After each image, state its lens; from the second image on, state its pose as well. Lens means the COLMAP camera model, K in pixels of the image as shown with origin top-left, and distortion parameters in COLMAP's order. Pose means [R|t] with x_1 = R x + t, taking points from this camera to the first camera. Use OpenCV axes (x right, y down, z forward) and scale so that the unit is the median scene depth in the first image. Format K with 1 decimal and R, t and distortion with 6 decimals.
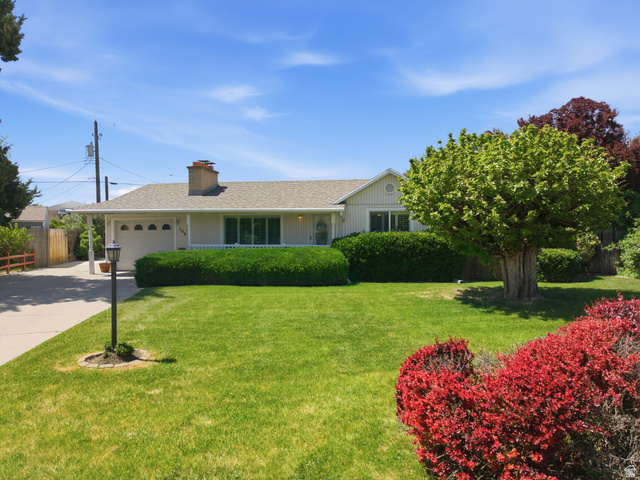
lens RADIAL K [[440.7, 0, 322.3], [0, 440.7, 236.6], [0, 0, 1]] dist [0.098204, 0.001922]
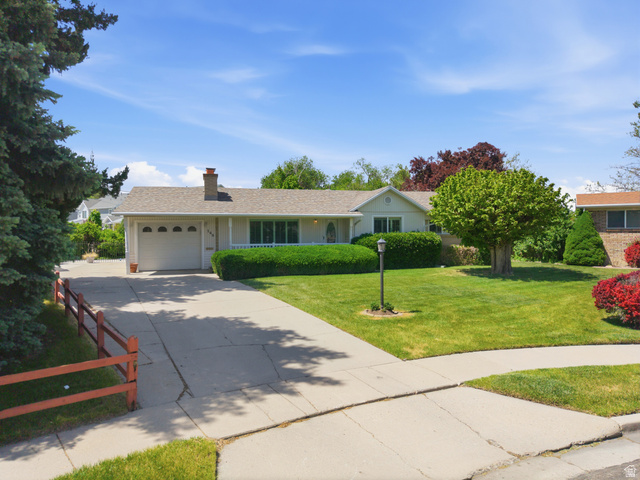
lens RADIAL K [[440.7, 0, 318.5], [0, 440.7, 241.1], [0, 0, 1]] dist [0.098204, 0.001922]
pose [[0.920074, -0.010459, 0.391605, -0.515127], [0.008340, 0.999940, 0.007111, 0.003639], [-0.391656, -0.003276, 0.920106, -0.137085]]
